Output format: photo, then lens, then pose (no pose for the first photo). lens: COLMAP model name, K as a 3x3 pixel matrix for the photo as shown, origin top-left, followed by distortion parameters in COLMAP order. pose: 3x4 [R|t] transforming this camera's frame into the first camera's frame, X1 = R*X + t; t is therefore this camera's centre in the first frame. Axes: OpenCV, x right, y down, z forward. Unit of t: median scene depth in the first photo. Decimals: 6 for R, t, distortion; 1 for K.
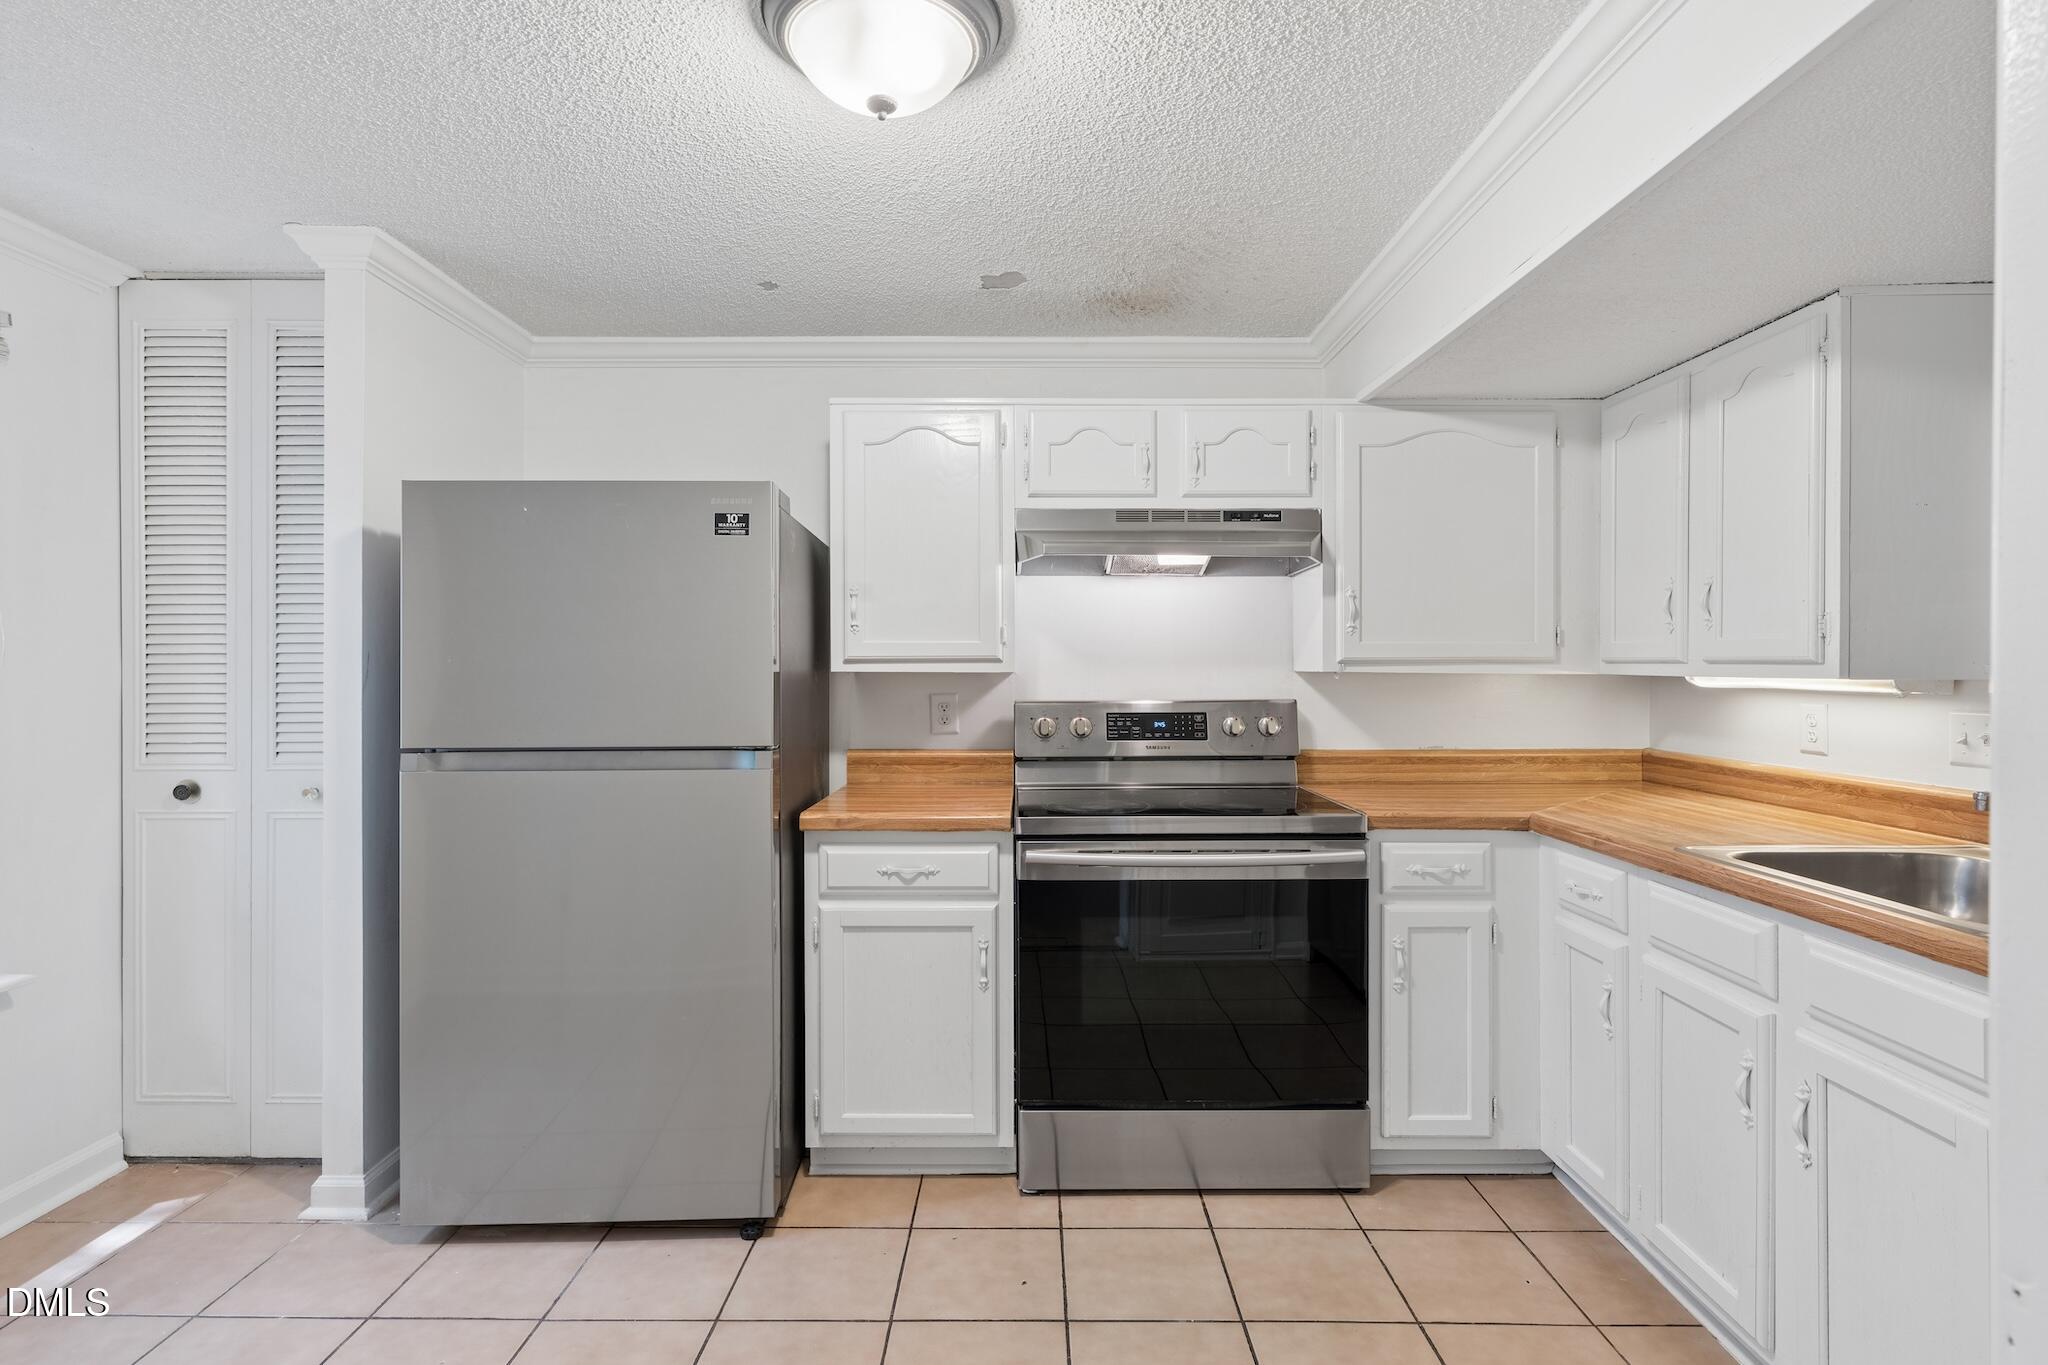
lens RADIAL K [[1061.3, 0, 1021.2], [0, 1061.3, 674.6], [0, 0, 1]] dist [0.000834, 0.000193]
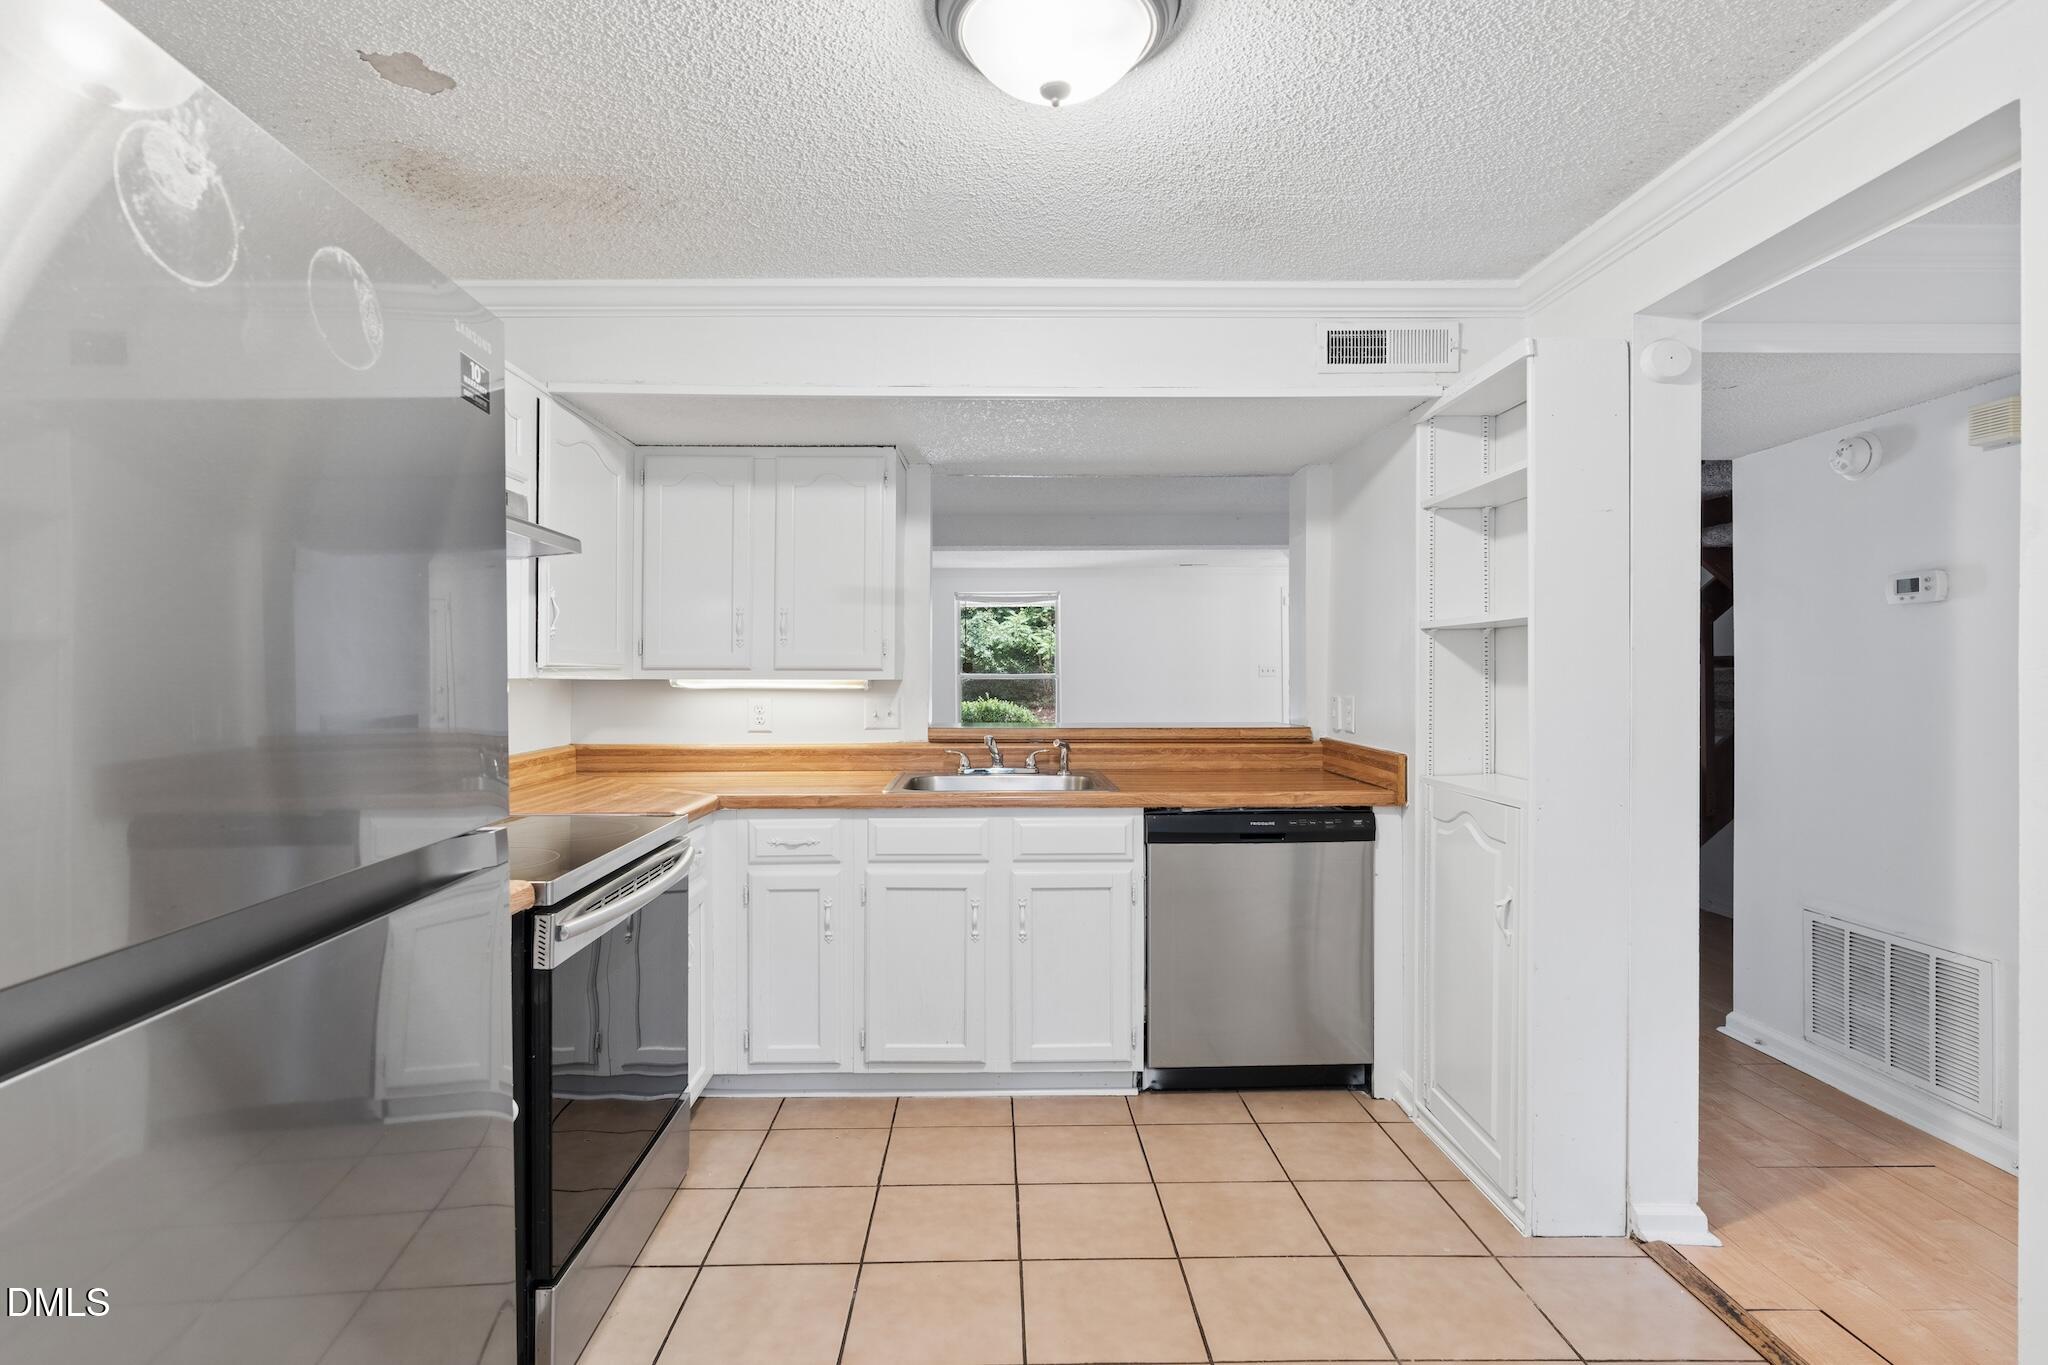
lens RADIAL K [[1061.3, 0, 1021.2], [0, 1061.3, 674.6], [0, 0, 1]] dist [0.000834, 0.000193]
pose [[-0.030535, 0.000347, 0.999534, -0.692511], [0.009742, 0.999953, -0.000049, -0.000636], [-0.999486, 0.009736, -0.030537, 0.665907]]
